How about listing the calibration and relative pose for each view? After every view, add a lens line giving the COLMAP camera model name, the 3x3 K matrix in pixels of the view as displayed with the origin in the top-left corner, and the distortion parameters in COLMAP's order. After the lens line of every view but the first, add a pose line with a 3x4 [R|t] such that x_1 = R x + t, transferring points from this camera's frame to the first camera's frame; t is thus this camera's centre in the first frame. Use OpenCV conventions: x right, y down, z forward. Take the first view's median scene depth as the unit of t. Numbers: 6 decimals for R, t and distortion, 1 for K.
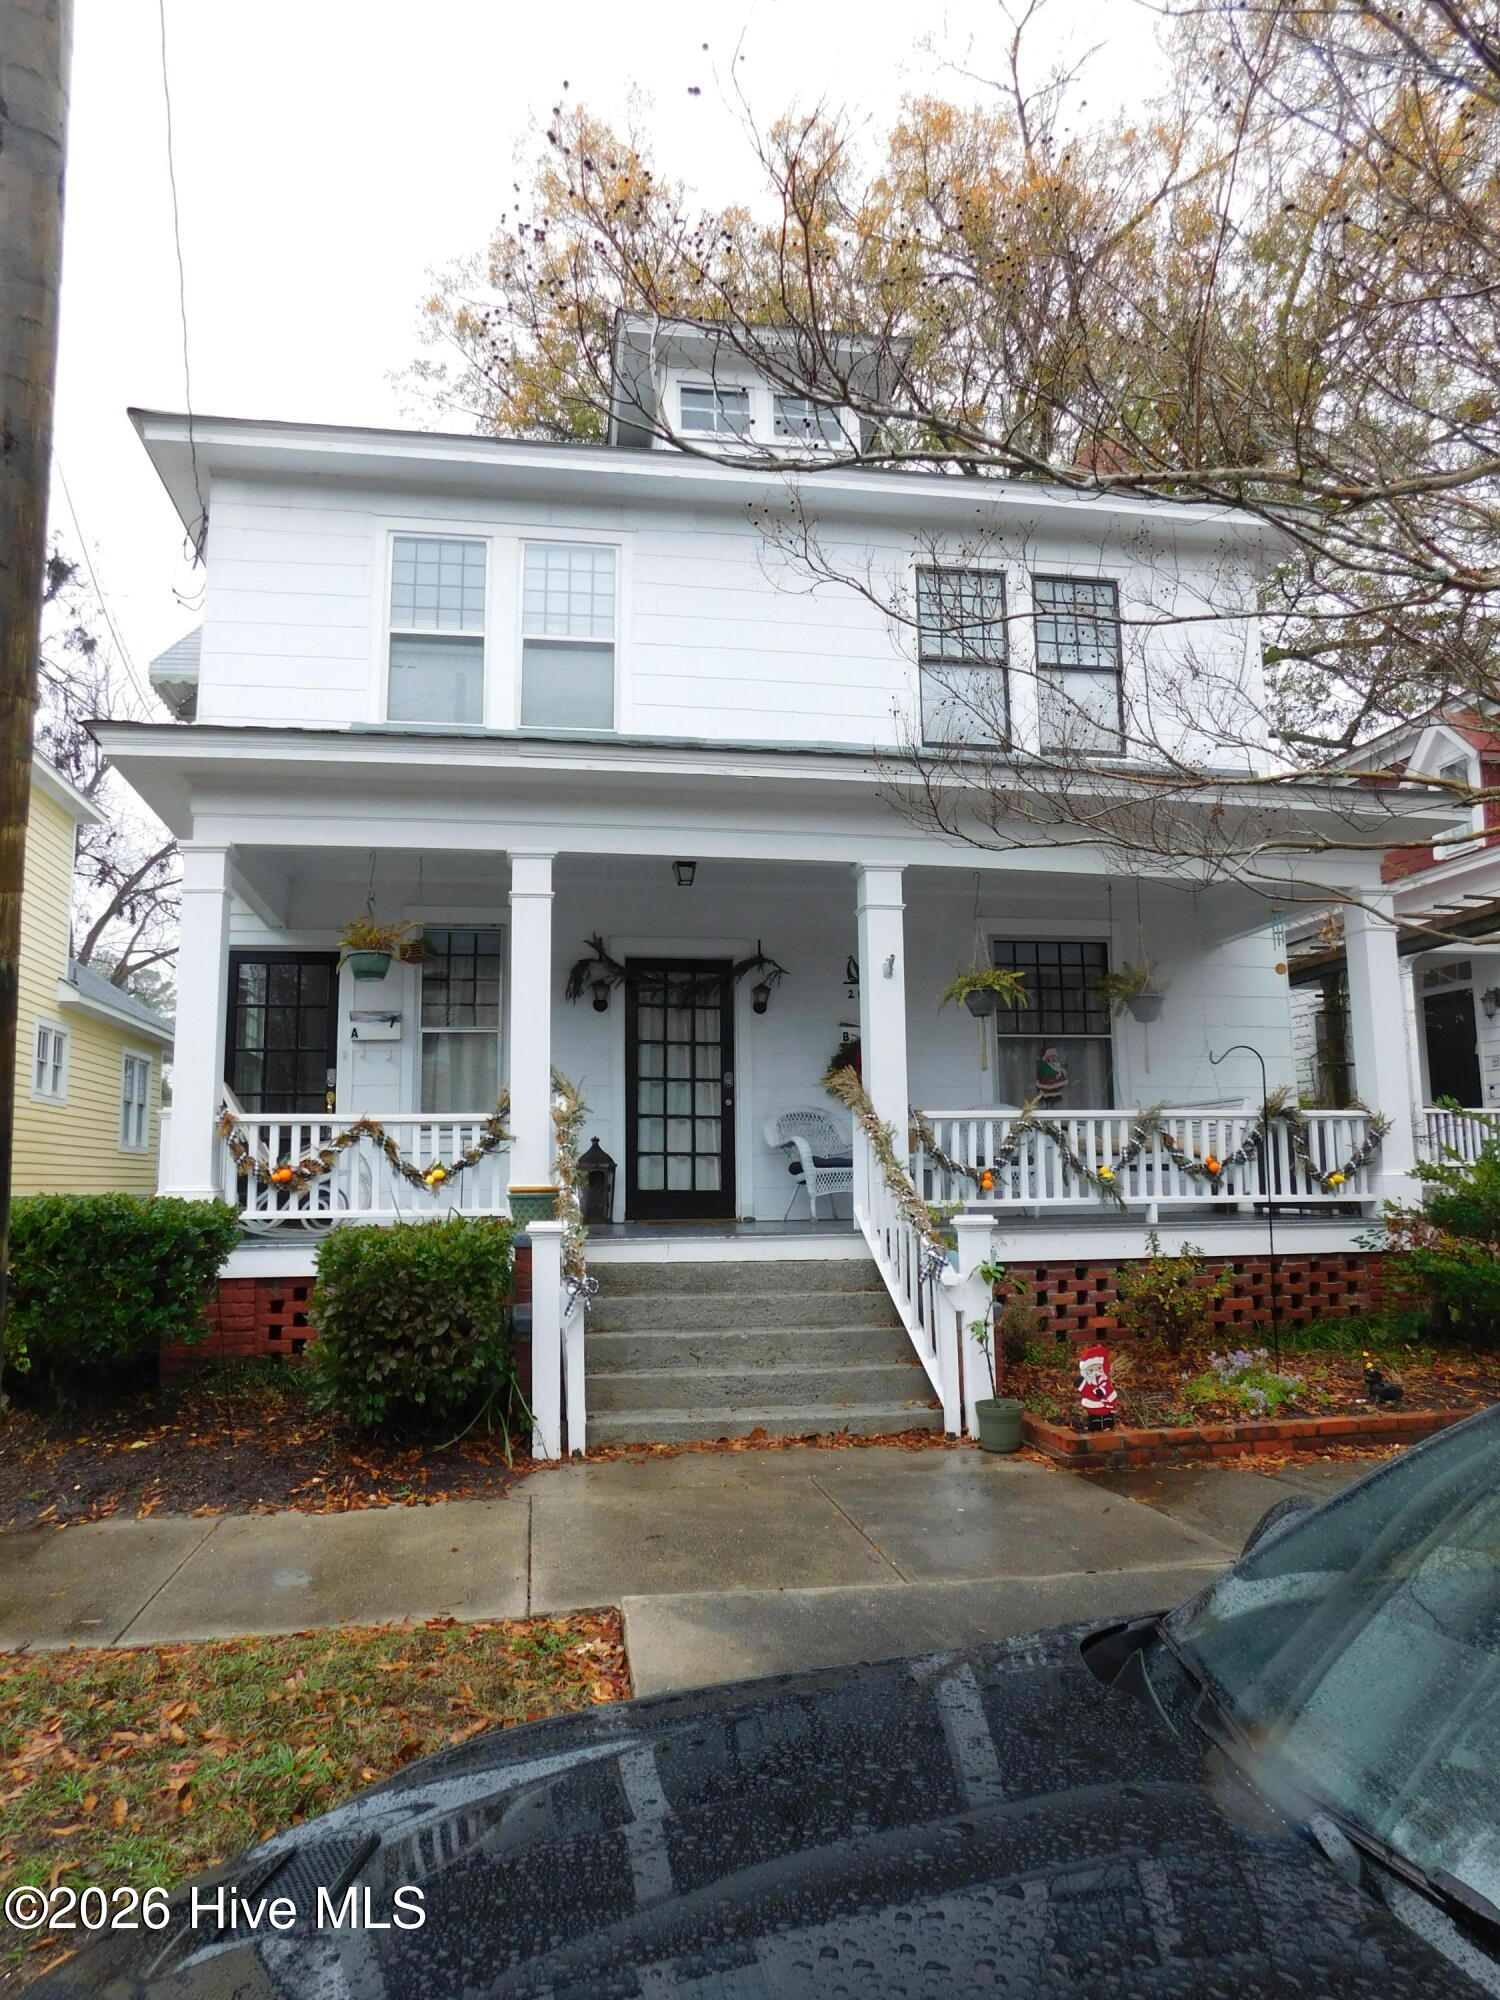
lens RADIAL K [[1315.5, 0, 750.0], [0, 1315.5, 1000.0], [0, 0, 1]] dist [-0.077619, 0.055611]
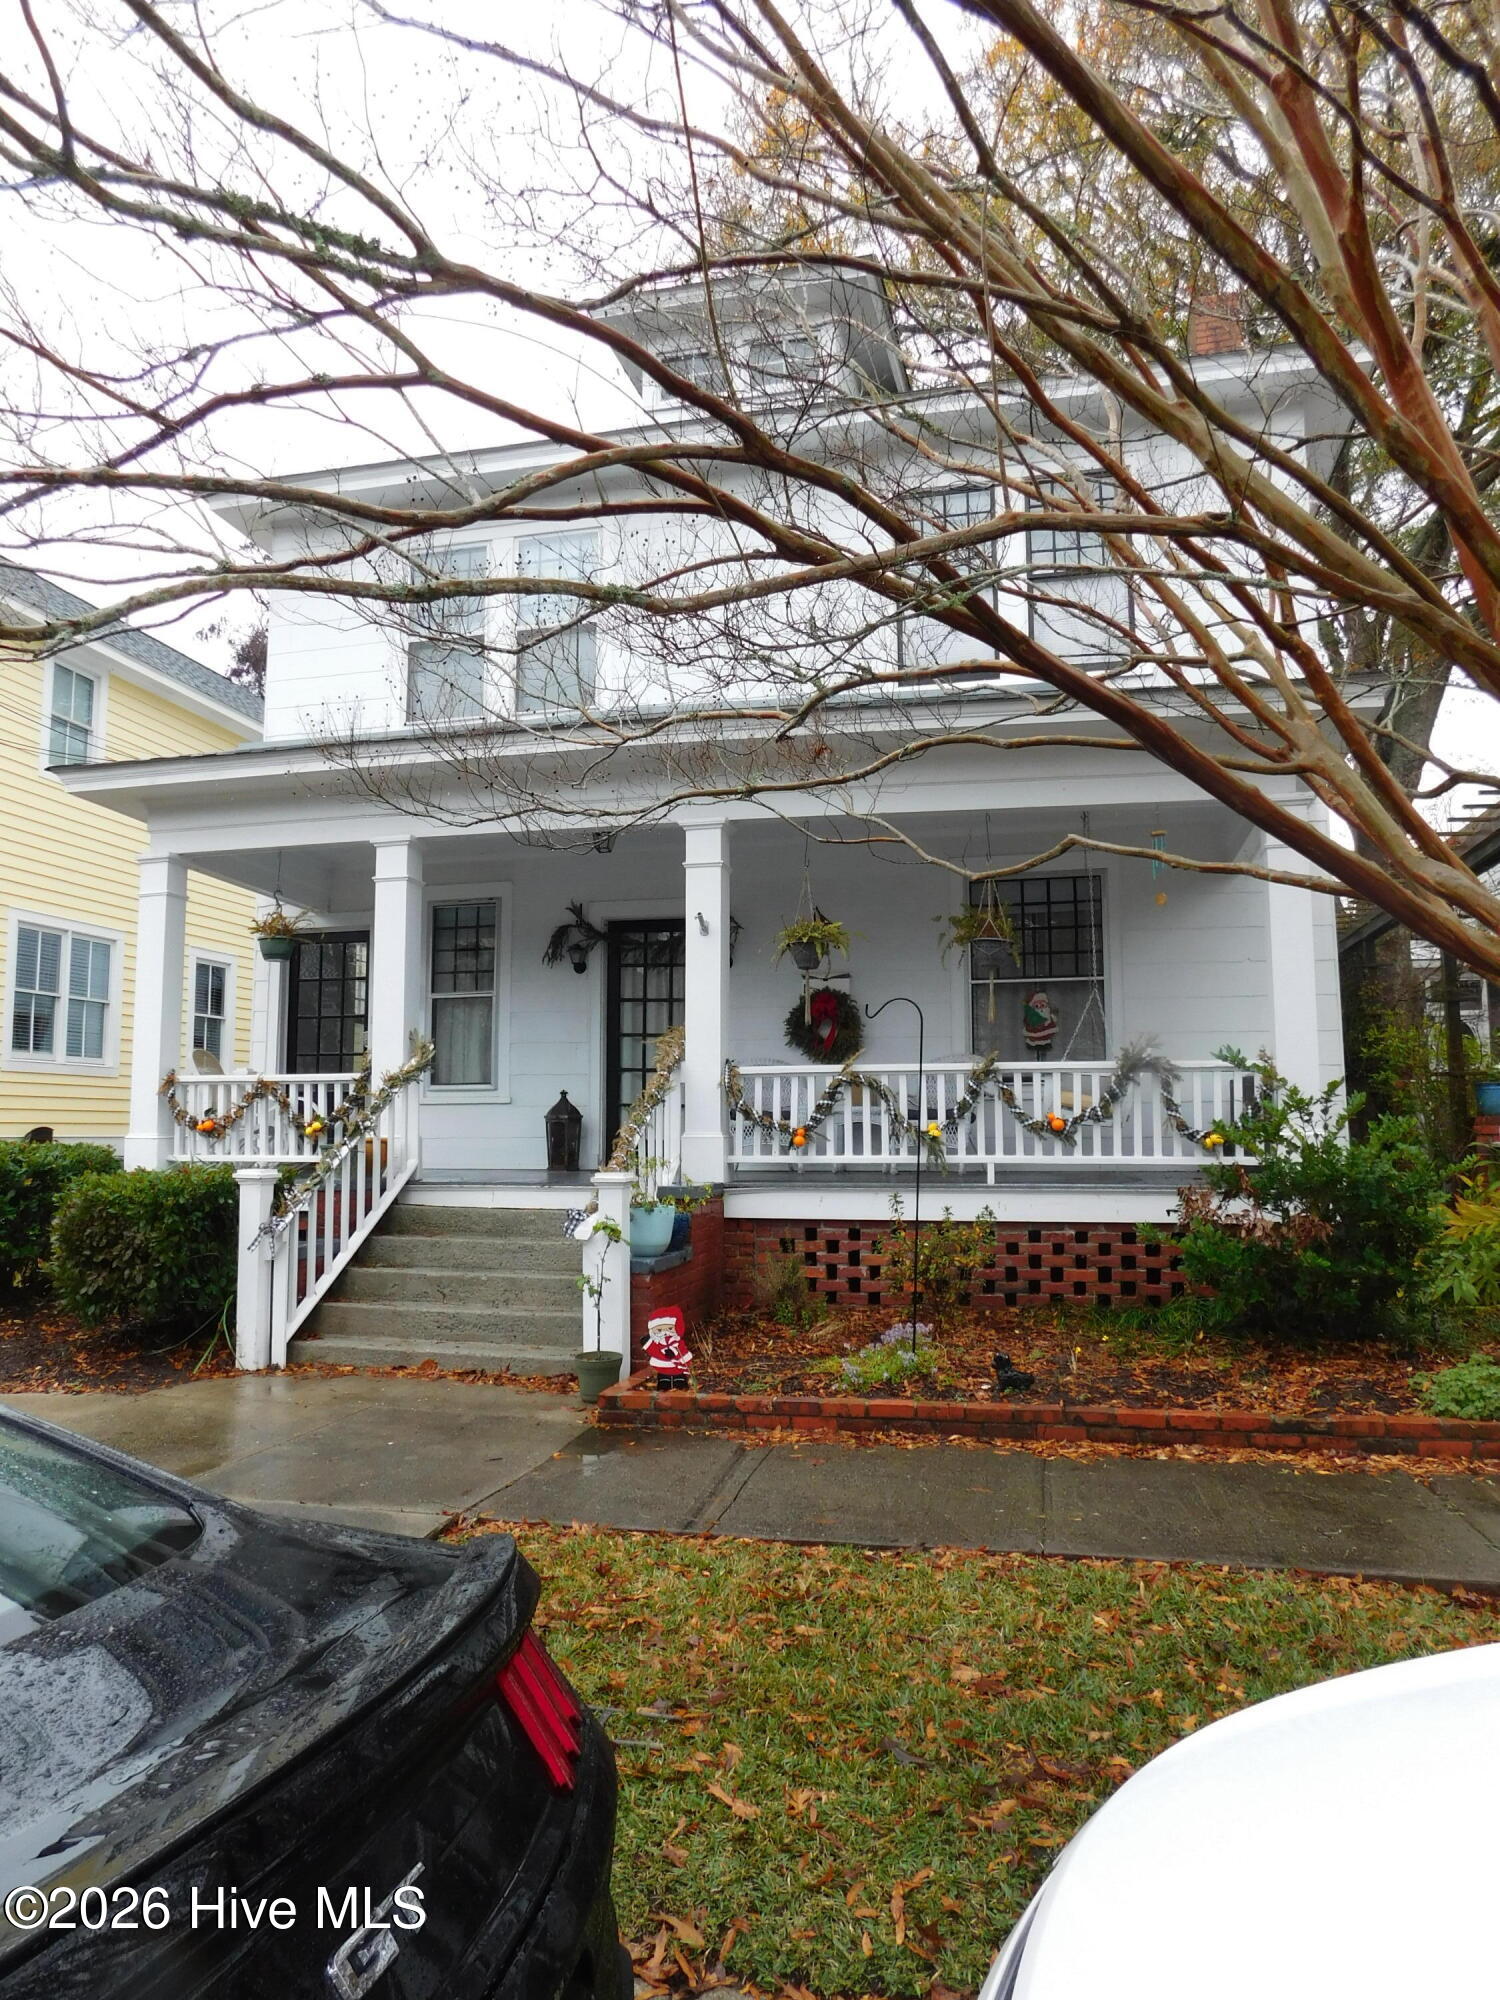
lens RADIAL K [[1315.5, 0, 750.0], [0, 1315.5, 1000.0], [0, 0, 1]] dist [-0.077619, 0.055611]
pose [[0.919643, -0.031124, -0.391521, 0.524979], [0.047479, 0.998354, 0.032161, 0.002840], [0.389875, -0.048166, 0.919607, 0.085700]]
